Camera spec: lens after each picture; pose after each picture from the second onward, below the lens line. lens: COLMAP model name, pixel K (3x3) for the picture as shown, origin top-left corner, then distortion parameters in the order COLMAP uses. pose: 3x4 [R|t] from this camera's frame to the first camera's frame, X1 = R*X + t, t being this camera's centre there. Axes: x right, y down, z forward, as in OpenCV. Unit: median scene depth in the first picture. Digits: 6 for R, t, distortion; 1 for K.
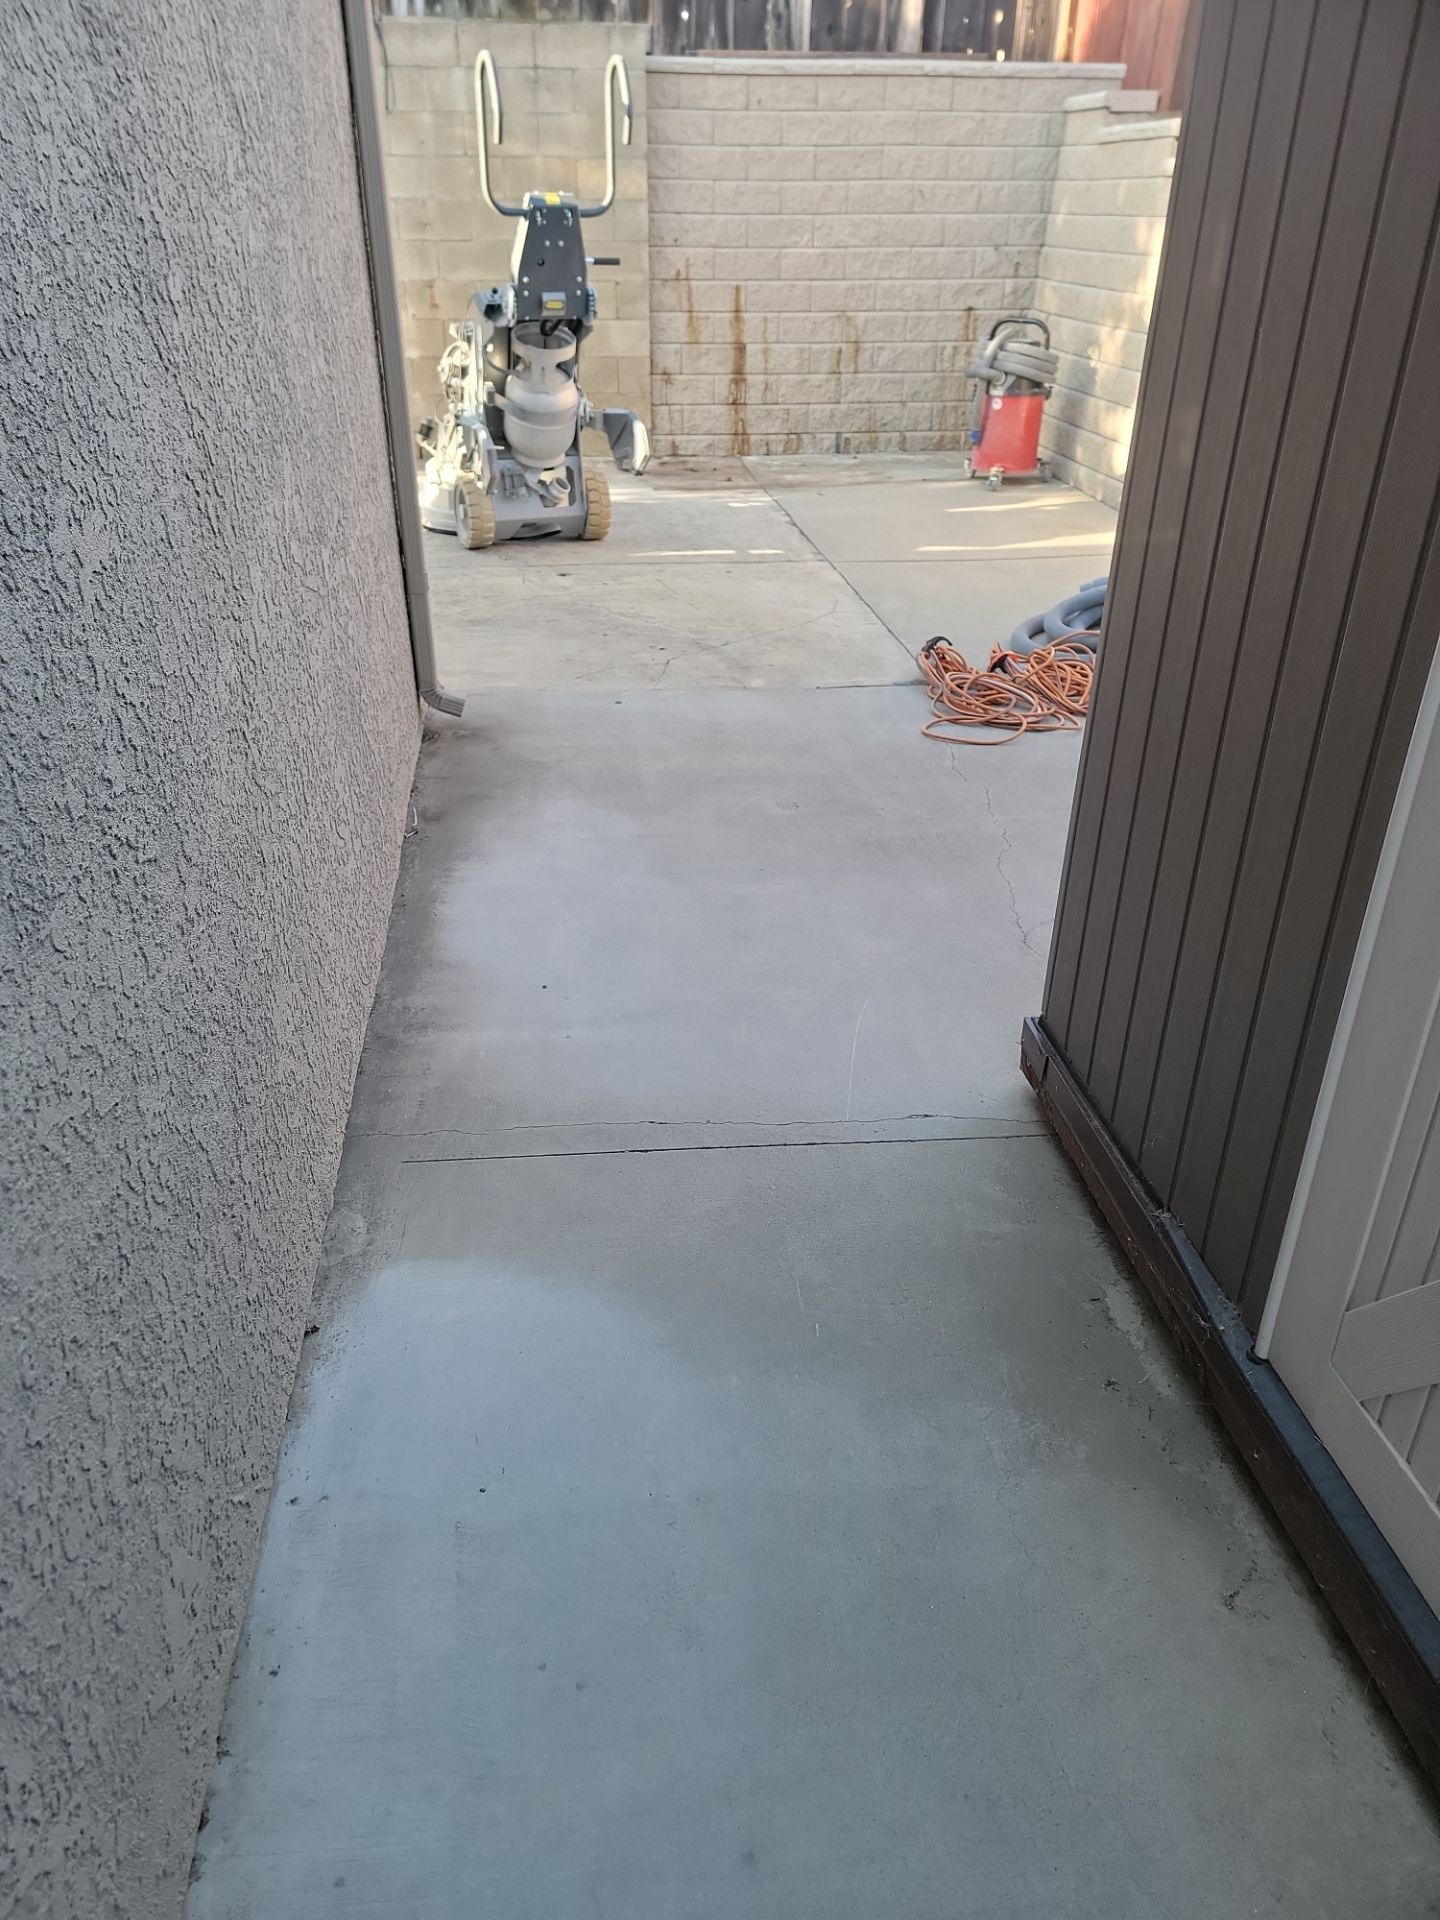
lens RADIAL K [[1338.6, 0, 686.3], [0, 1338.6, 979.5], [0, 0, 1]] dist [0.084608, -0.075662]
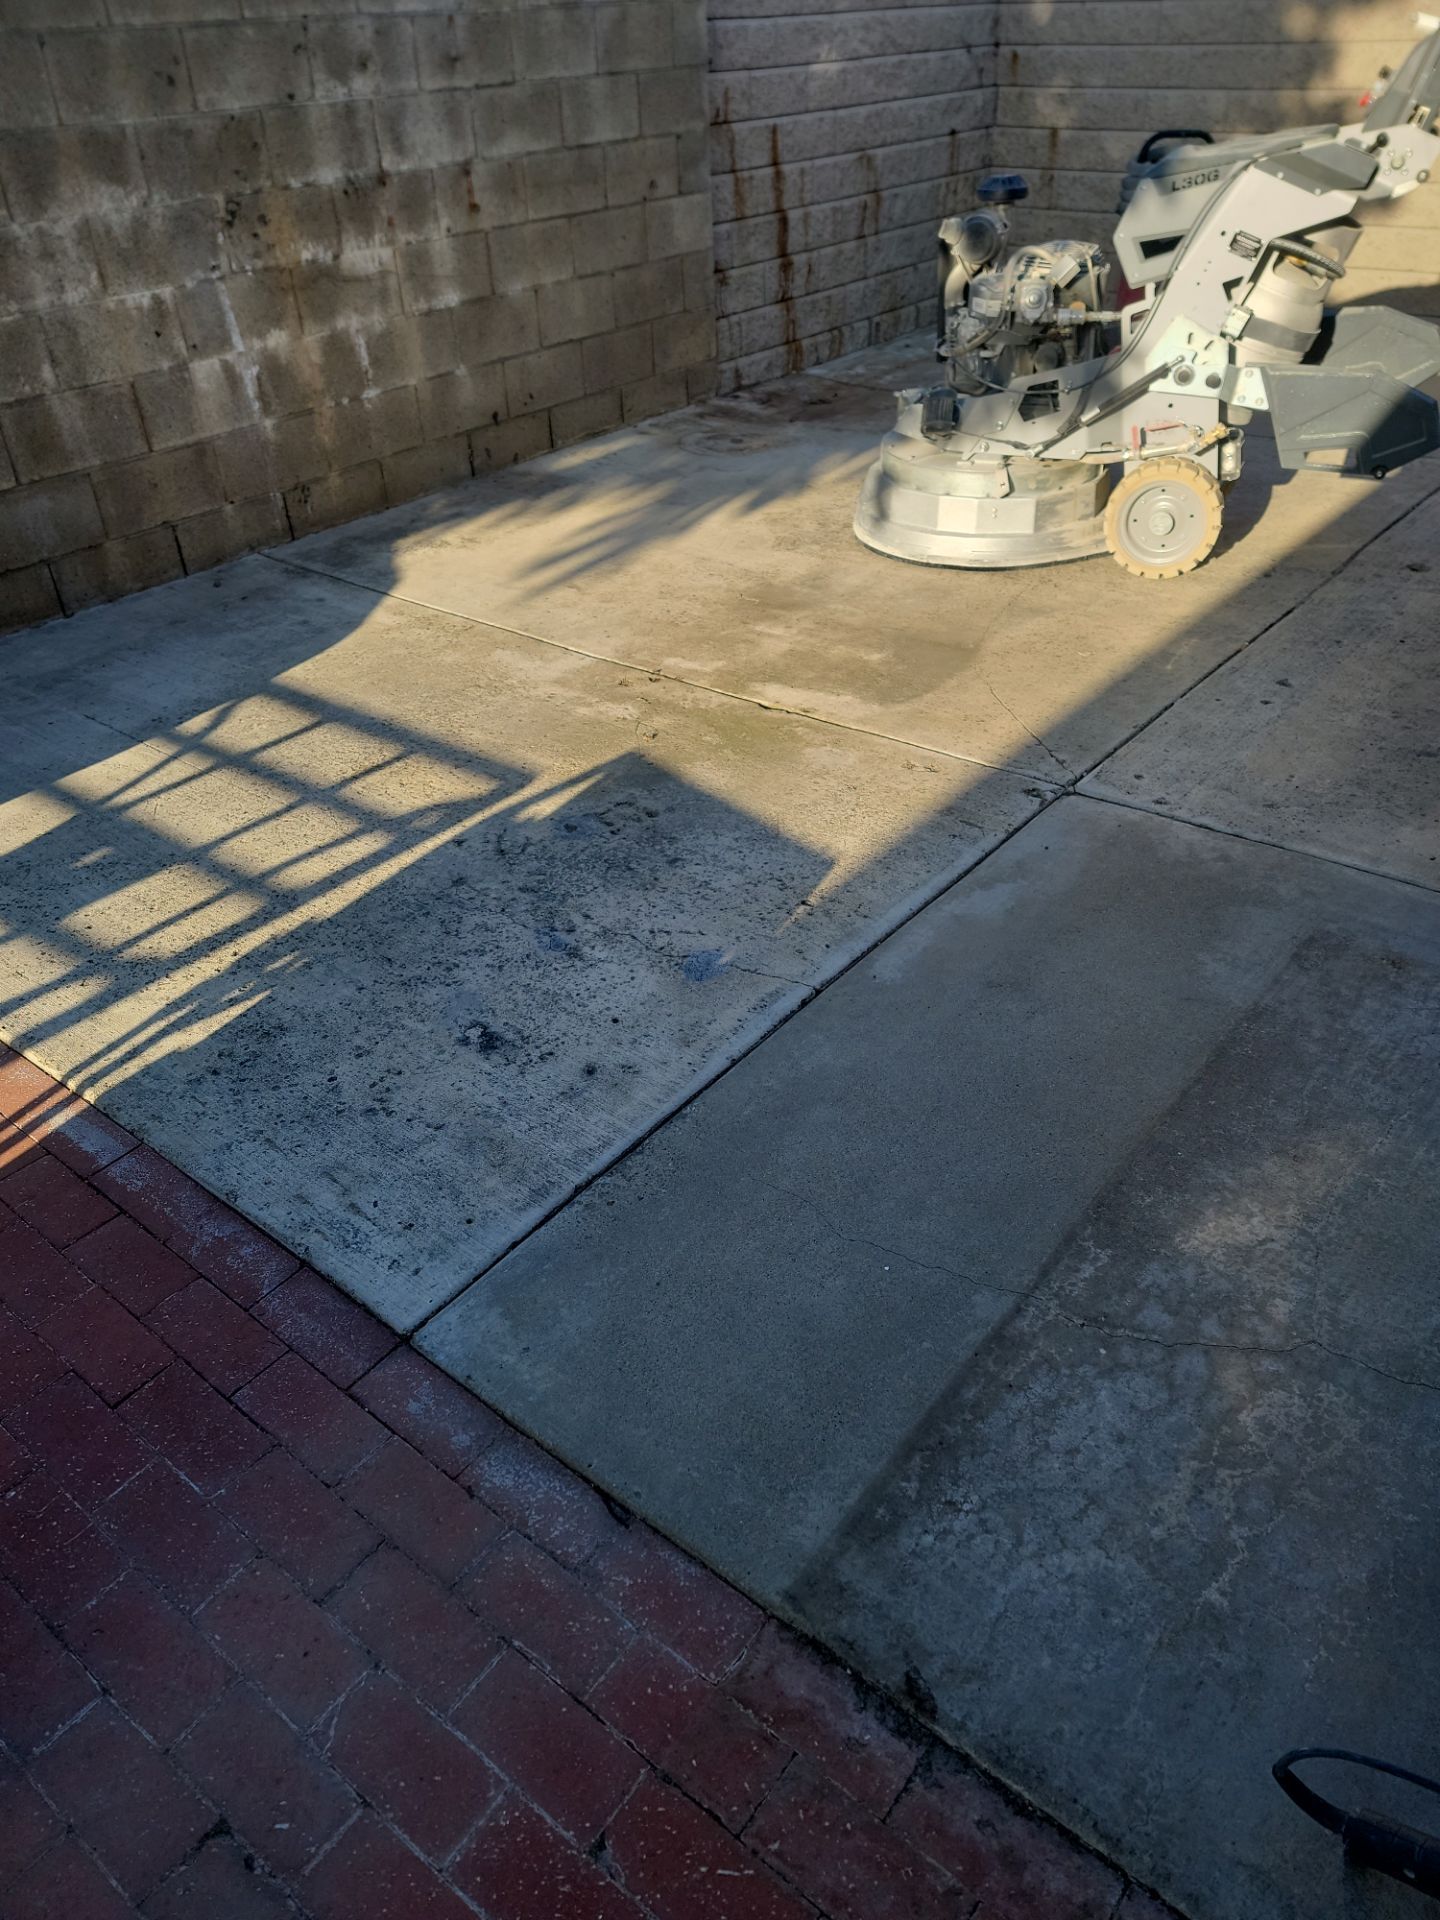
lens RADIAL K [[1338.6, 0, 727.8], [0, 1338.6, 982.0], [0, 0, 1]] dist [0.084608, -0.075662]
pose [[0.704676, -0.436140, 0.559655, -0.582563], [0.381080, 0.897991, 0.219978, -0.289719], [-0.598506, 0.058260, 0.798997, 0.498585]]
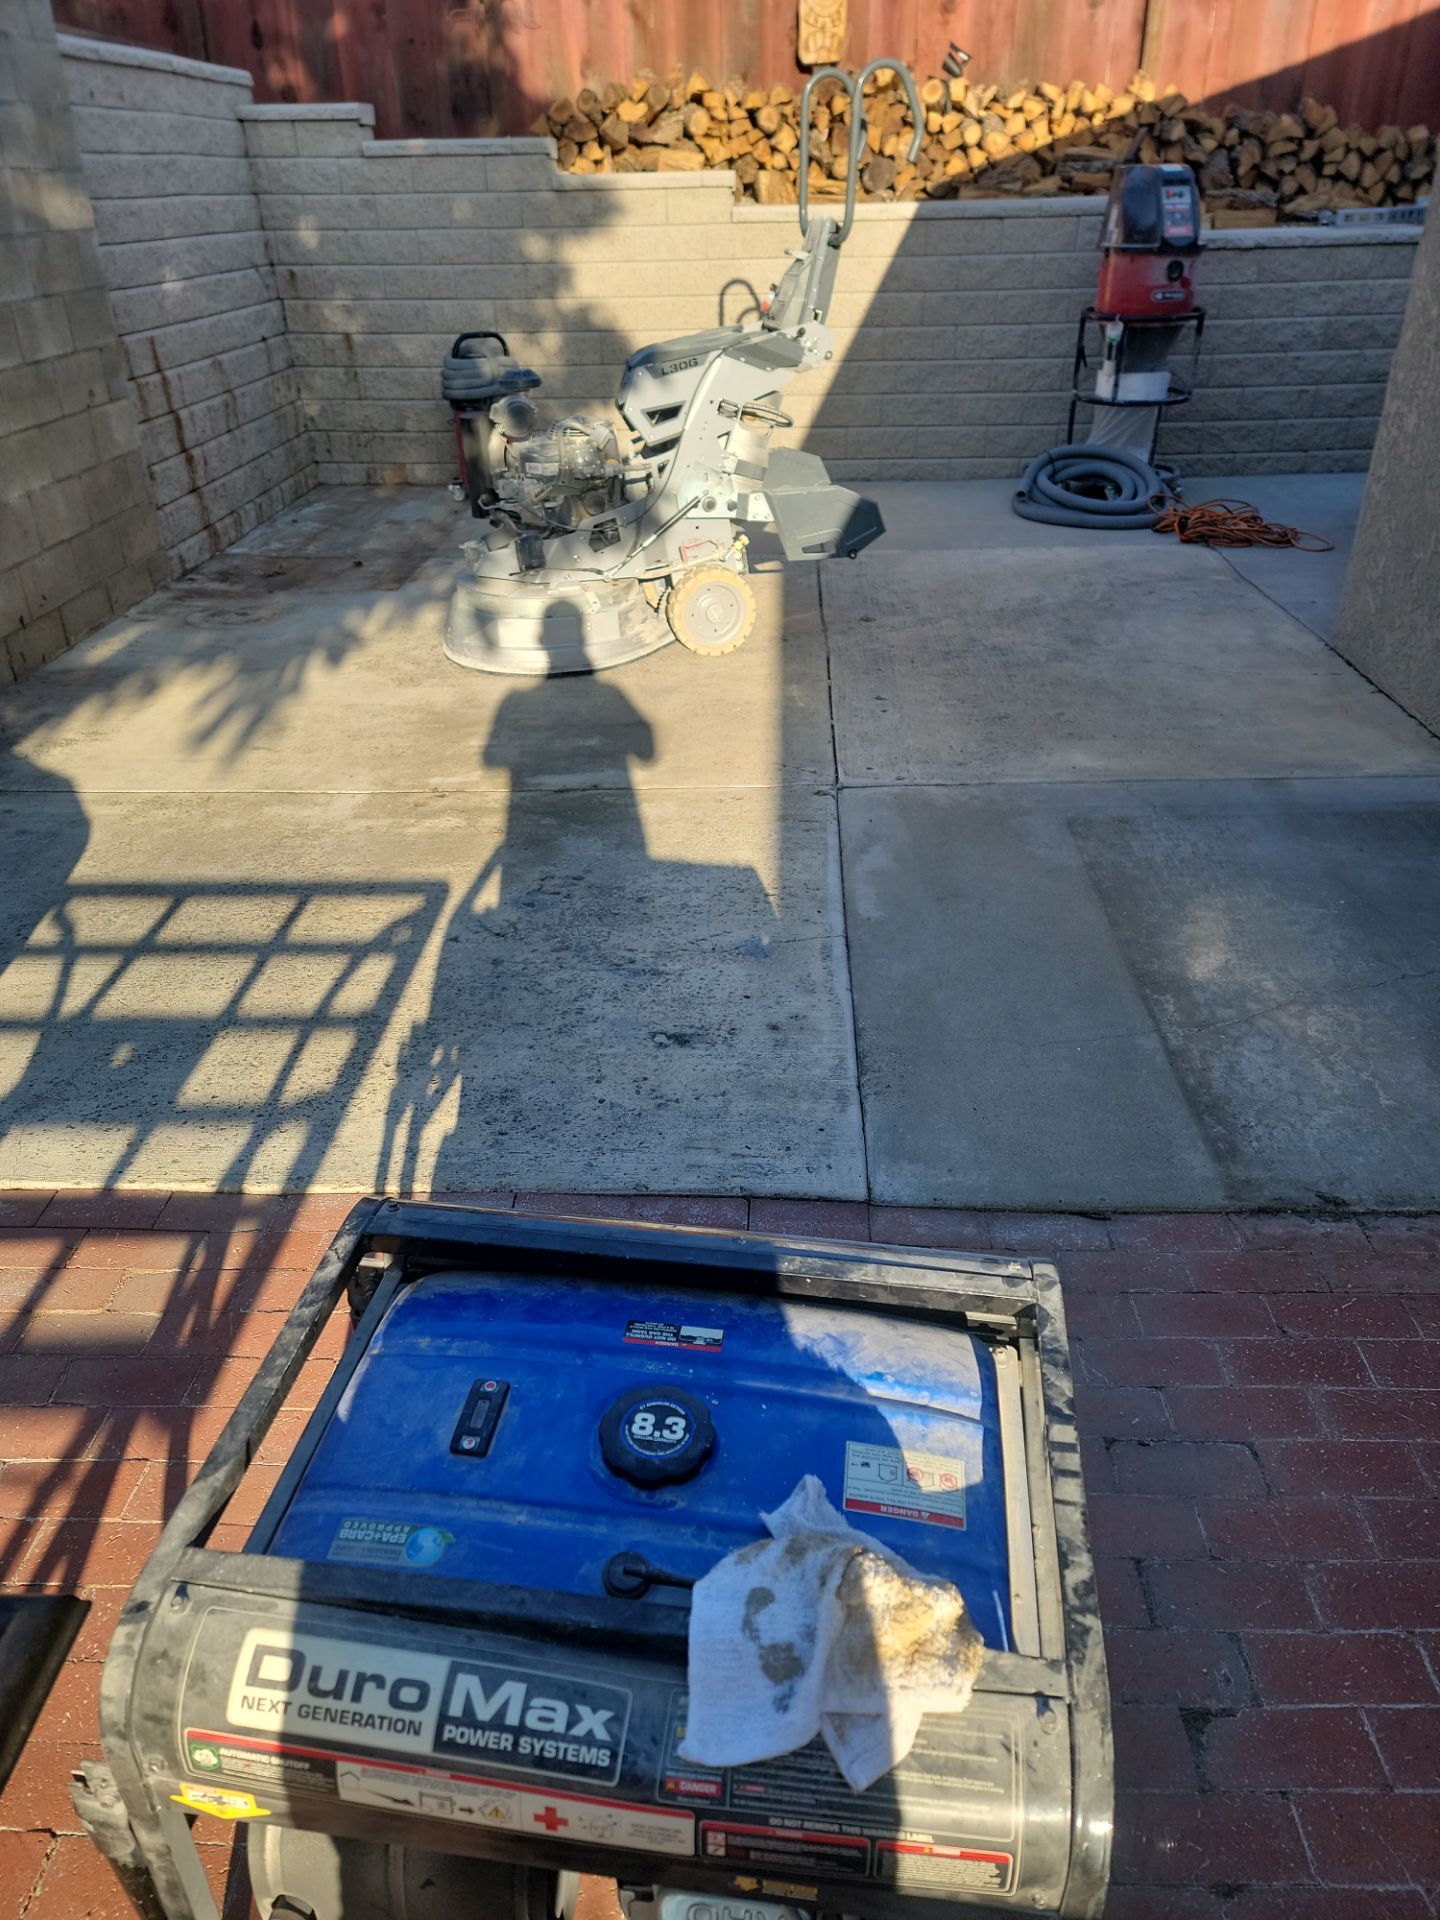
lens RADIAL K [[1330.6, 0, 707.2], [0, 1330.6, 981.2], [0, 0, 1]] dist [0.084533, -0.072754]
pose [[0.152986, -0.507259, 0.848106, -0.751502], [0.506005, 0.777381, 0.373682, -0.373668], [-0.848855, 0.371978, 0.375603, 0.615992]]
